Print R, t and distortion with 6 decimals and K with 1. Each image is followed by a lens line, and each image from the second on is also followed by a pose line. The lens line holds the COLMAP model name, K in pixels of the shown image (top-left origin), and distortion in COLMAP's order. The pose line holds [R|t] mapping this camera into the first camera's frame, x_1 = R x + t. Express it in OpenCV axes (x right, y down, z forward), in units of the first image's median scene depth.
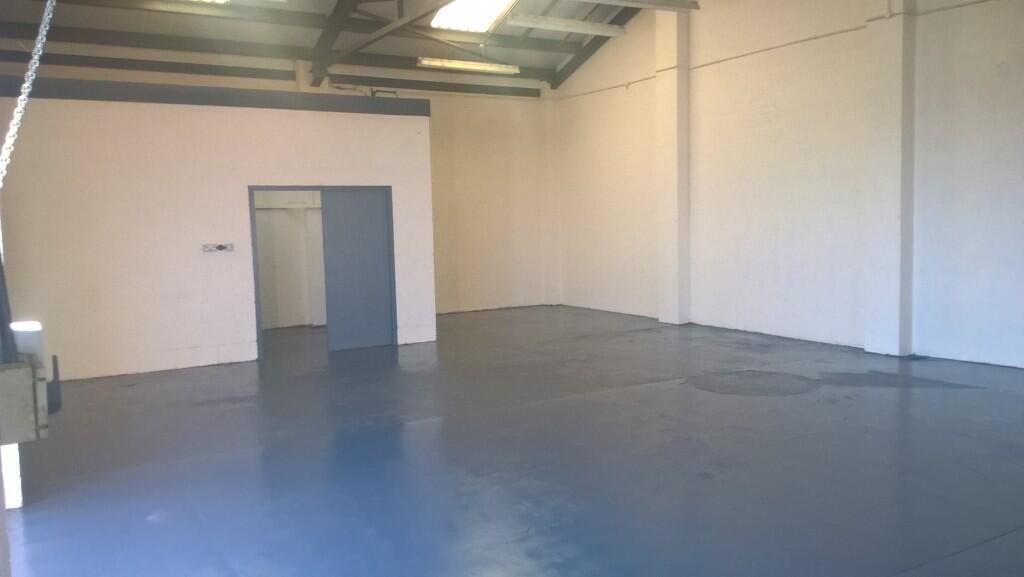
lens RADIAL K [[835.6, 0, 512.0], [0, 835.6, 288.5], [0, 0, 1]] dist [0.105743, -0.146467]
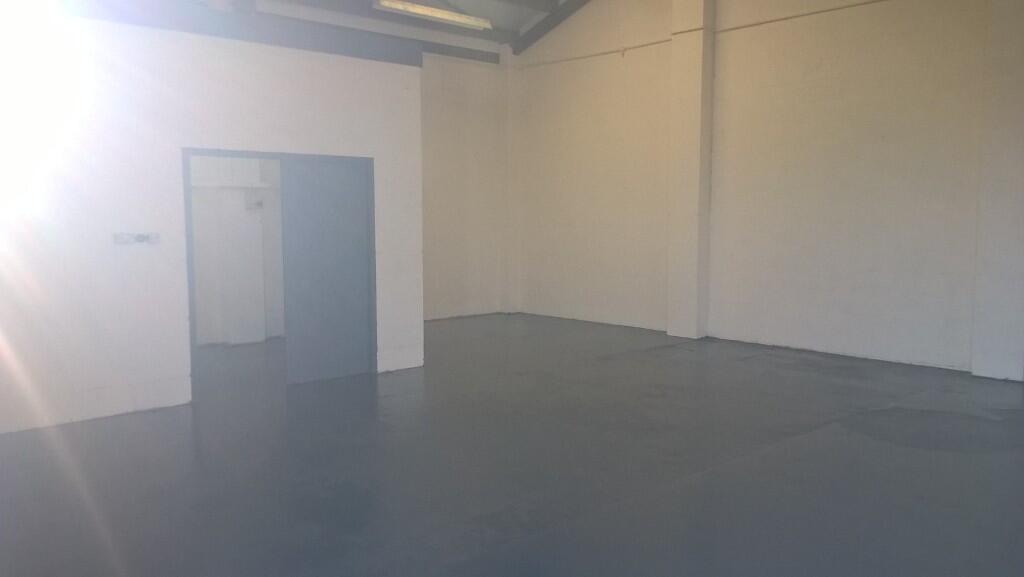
lens RADIAL K [[835.6, 0, 512.0], [0, 835.6, 288.5], [0, 0, 1]] dist [0.105743, -0.146467]
pose [[0.977671, 0.002650, 0.210126, -0.159882], [-0.003356, 0.999990, 0.003002, -0.009476], [-0.210116, -0.003641, 0.977670, 0.225744]]
